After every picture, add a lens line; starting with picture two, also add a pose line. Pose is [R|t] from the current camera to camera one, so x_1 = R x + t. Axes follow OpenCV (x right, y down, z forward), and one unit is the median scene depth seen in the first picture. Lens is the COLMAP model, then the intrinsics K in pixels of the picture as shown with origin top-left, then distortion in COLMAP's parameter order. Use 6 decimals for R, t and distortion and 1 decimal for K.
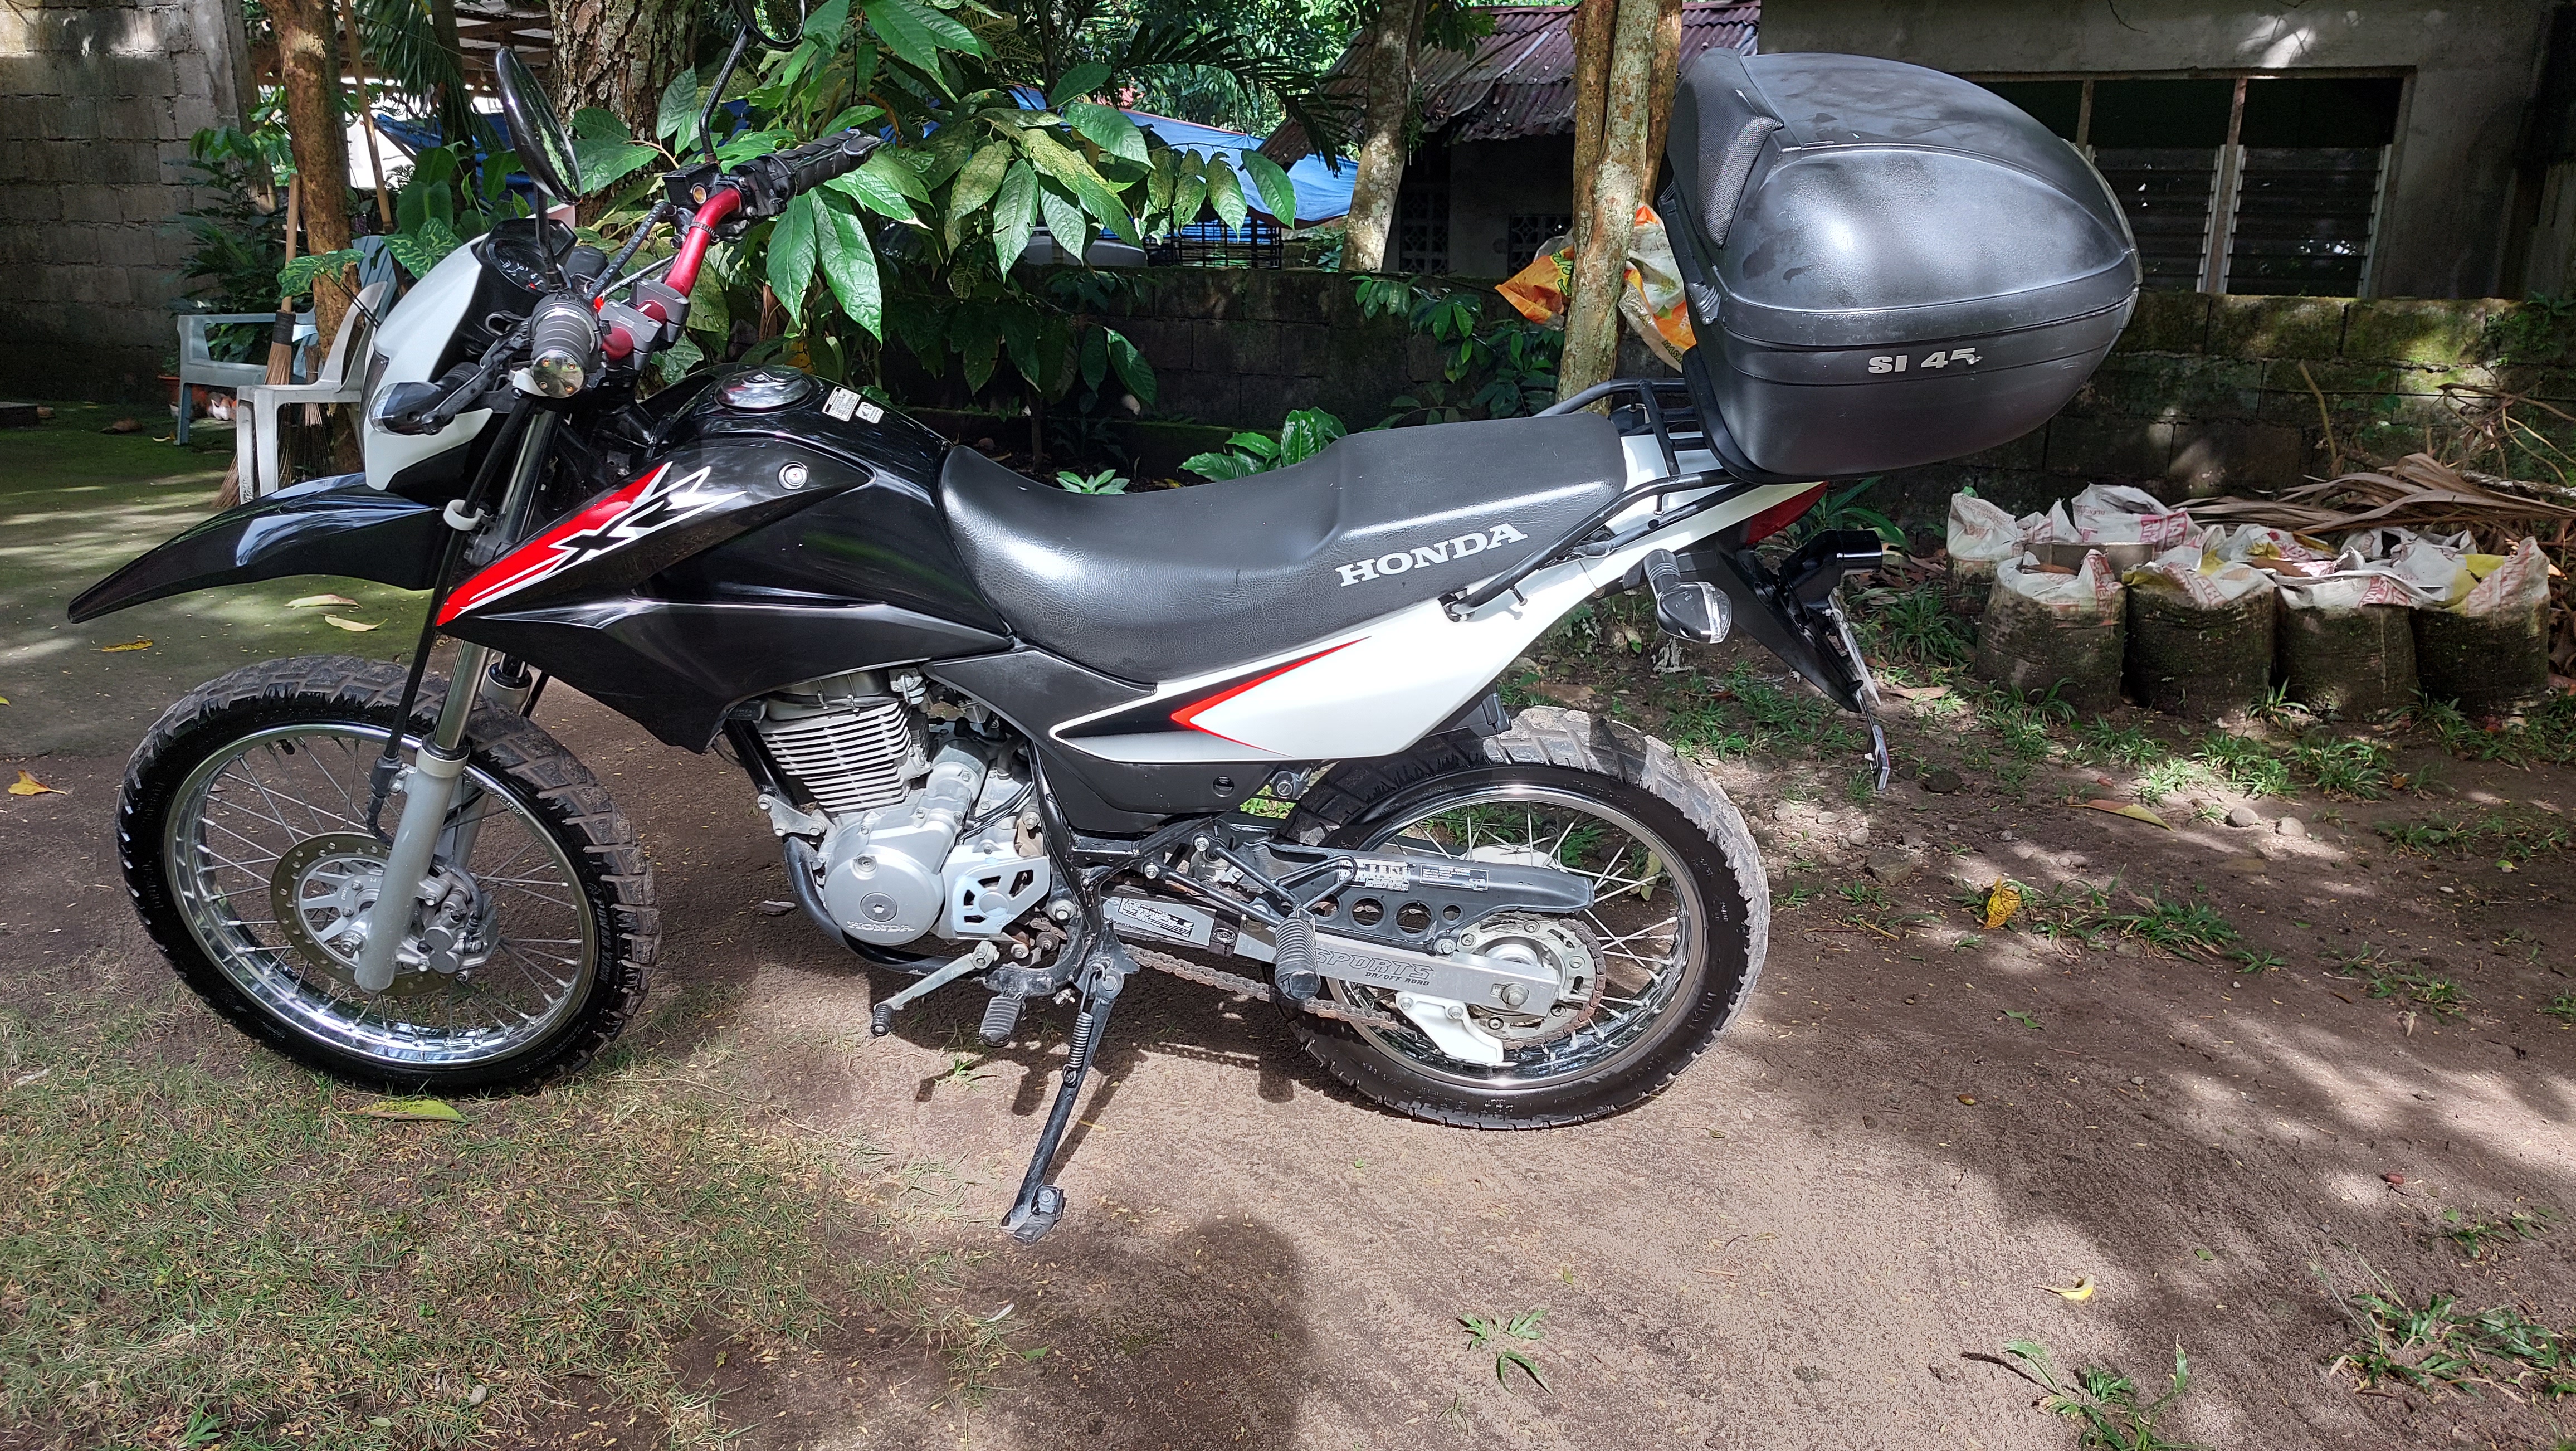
lens RADIAL K [[1843.3, 0, 1288.0], [0, 1843.3, 725.5], [0, 0, 1]] dist [0.039515, -0.050251]
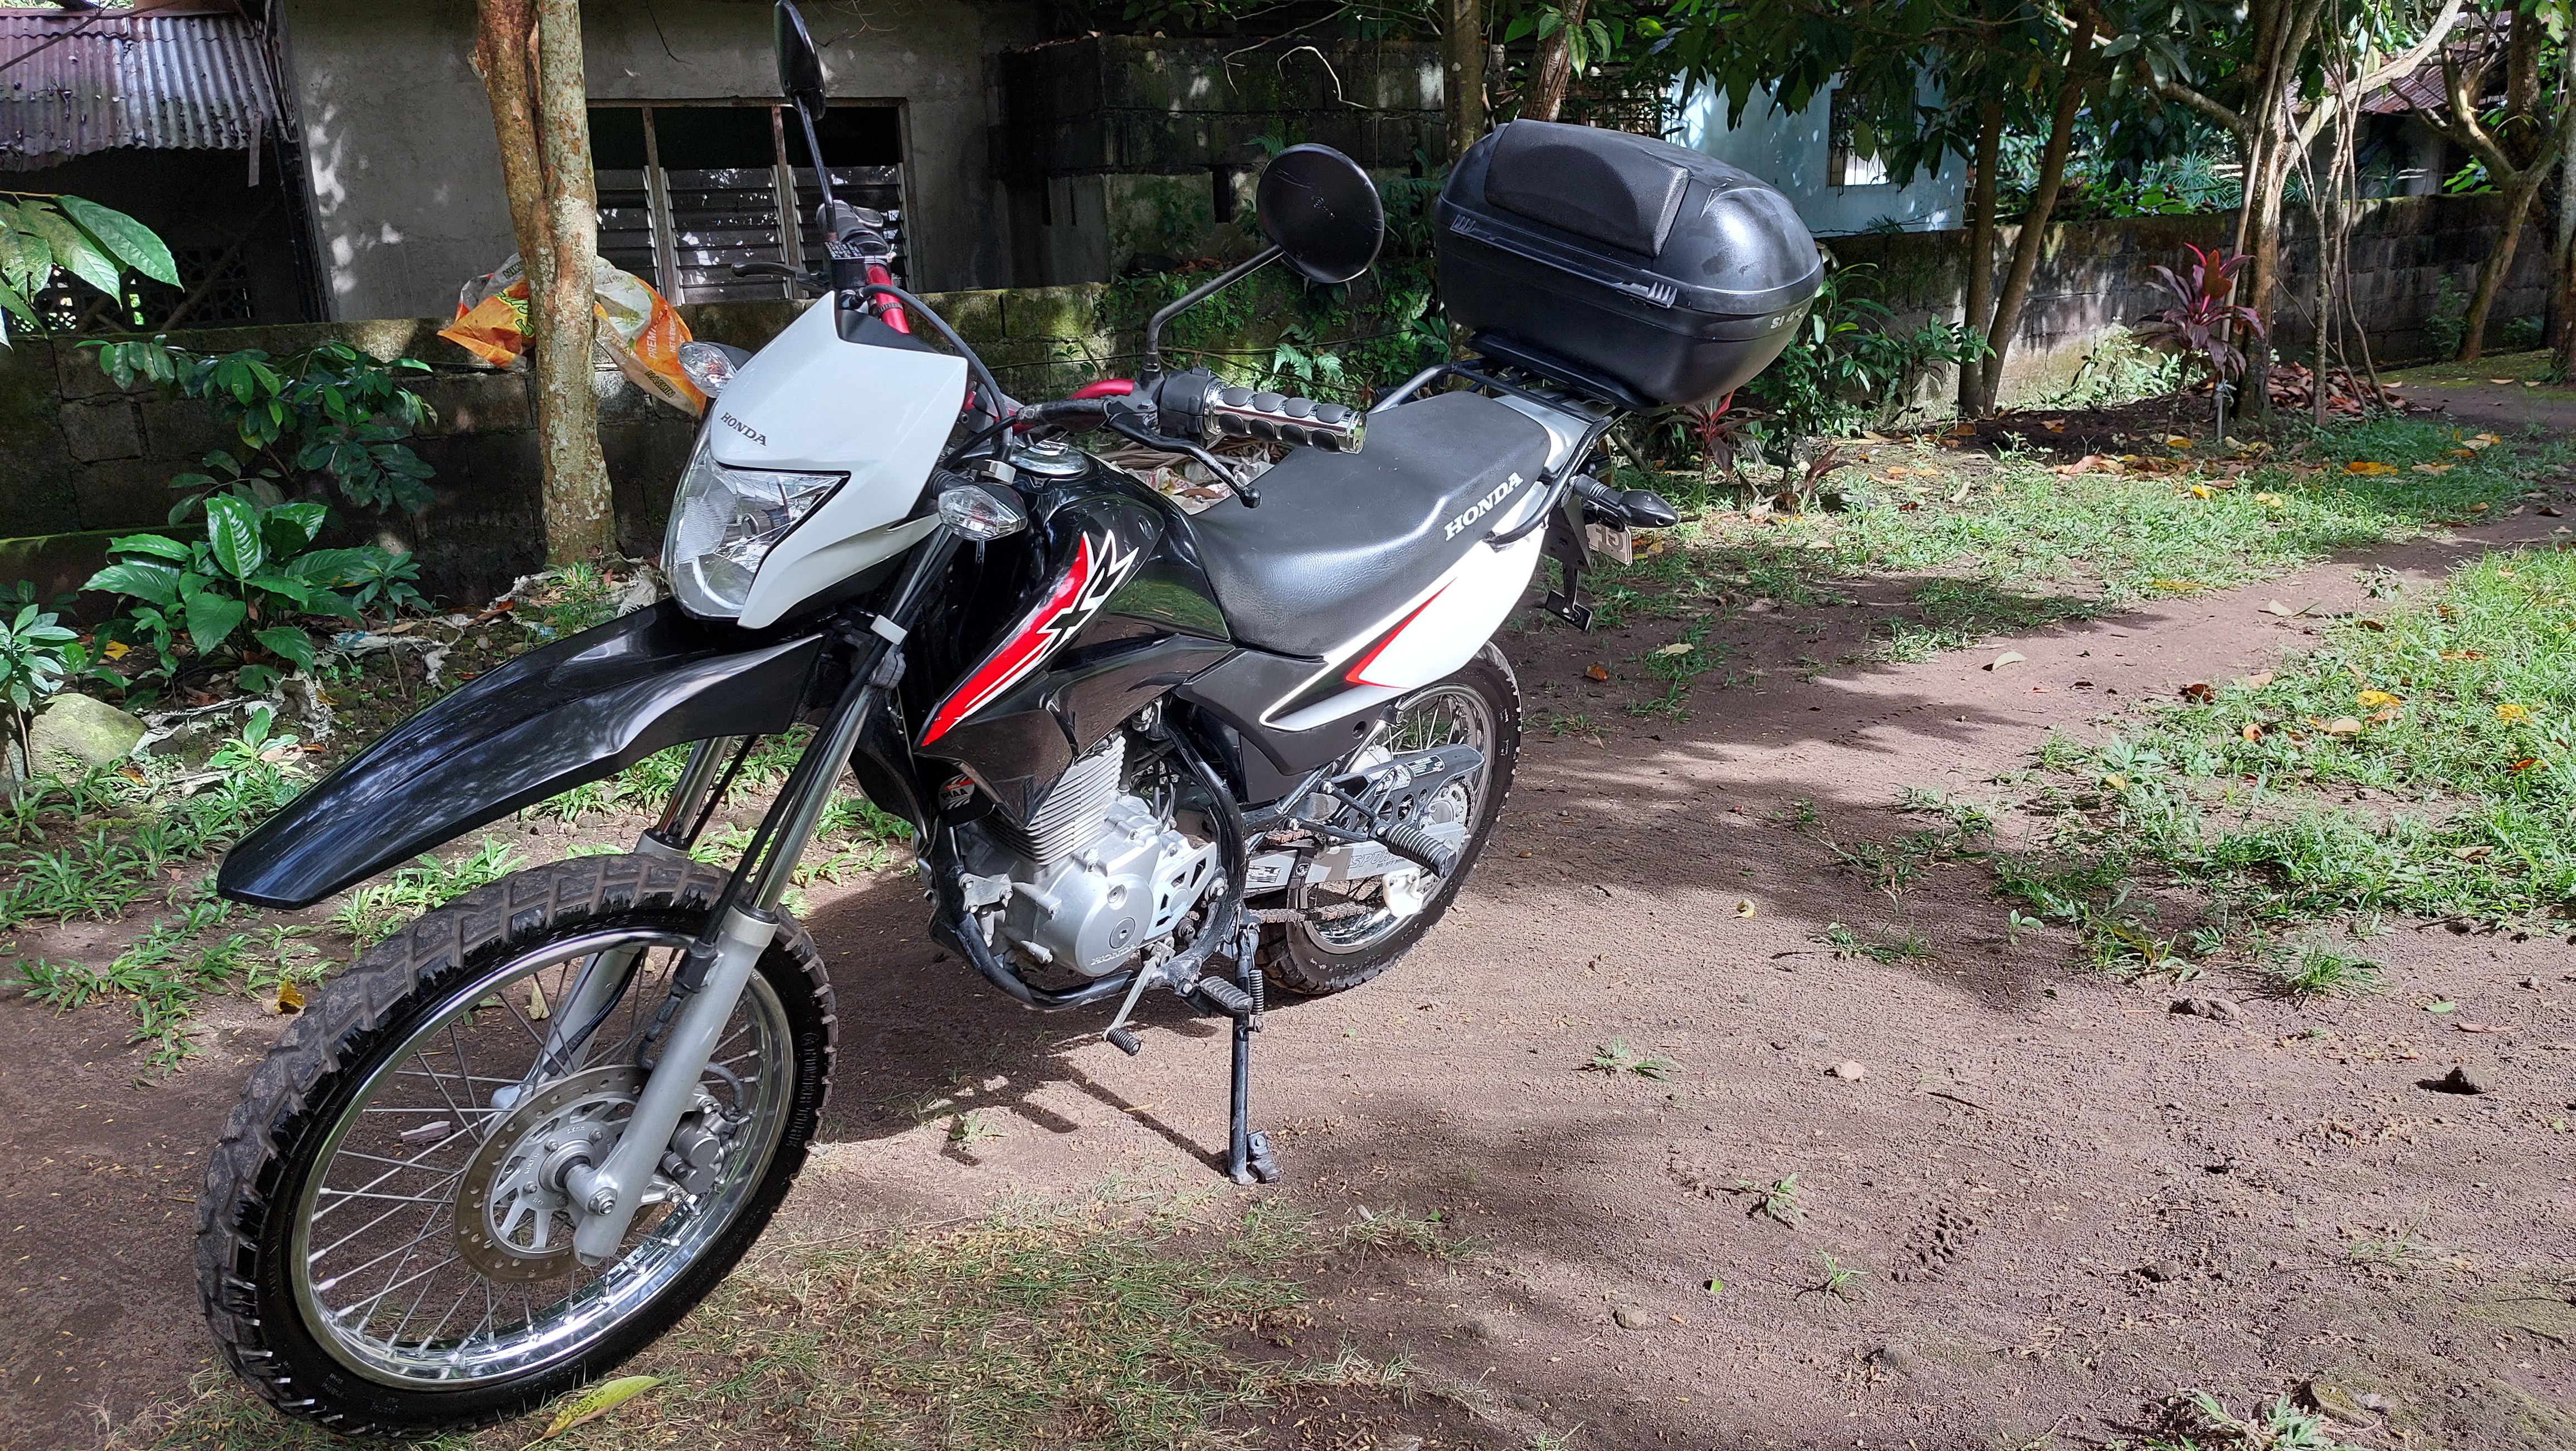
lens RADIAL K [[1843.3, 0, 1288.0], [0, 1843.3, 725.5], [0, 0, 1]] dist [0.039515, -0.050251]
pose [[0.628129, -0.242318, 0.739416, -0.379450], [0.246195, 0.963345, 0.106562, -0.043511], [-0.738134, 0.115105, 0.664762, 0.090419]]
